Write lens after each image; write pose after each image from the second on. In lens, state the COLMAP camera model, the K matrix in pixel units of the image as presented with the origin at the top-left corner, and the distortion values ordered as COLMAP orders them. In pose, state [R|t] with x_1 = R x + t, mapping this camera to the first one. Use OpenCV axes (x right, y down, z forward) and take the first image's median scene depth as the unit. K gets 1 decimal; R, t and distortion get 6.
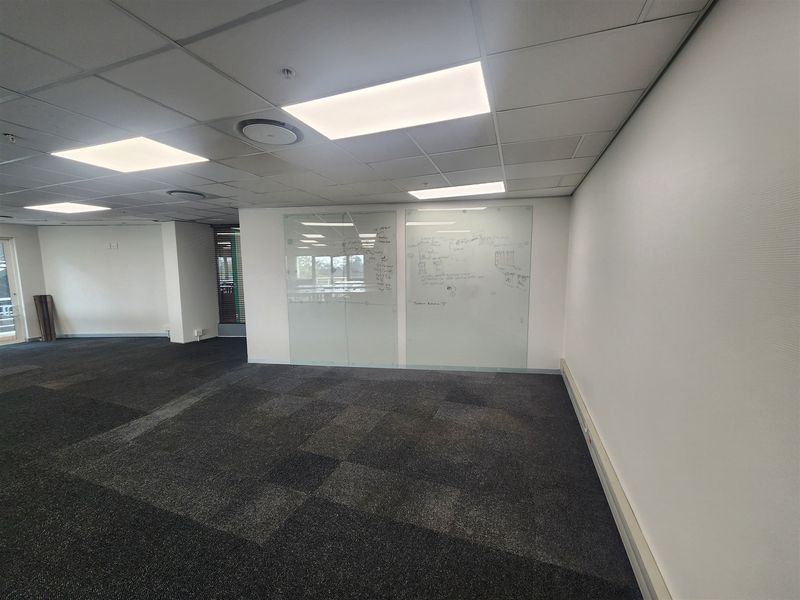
lens RADIAL K [[330.5, 0, 397.4], [0, 330.5, 301.9], [0, 0, 1]] dist [0.000470, 0.000331]
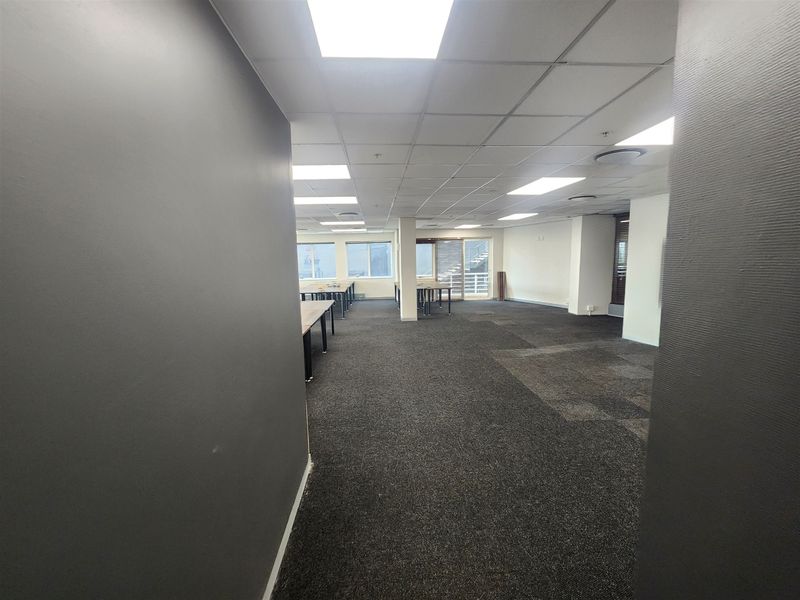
lens RADIAL K [[330.5, 0, 397.4], [0, 330.5, 301.9], [0, 0, 1]] dist [0.000470, 0.000331]
pose [[0.419788, 0.119178, -0.899764, 0.233371], [-0.081609, 0.992282, 0.093357, 0.021475], [0.903946, 0.034239, 0.426275, -0.177990]]
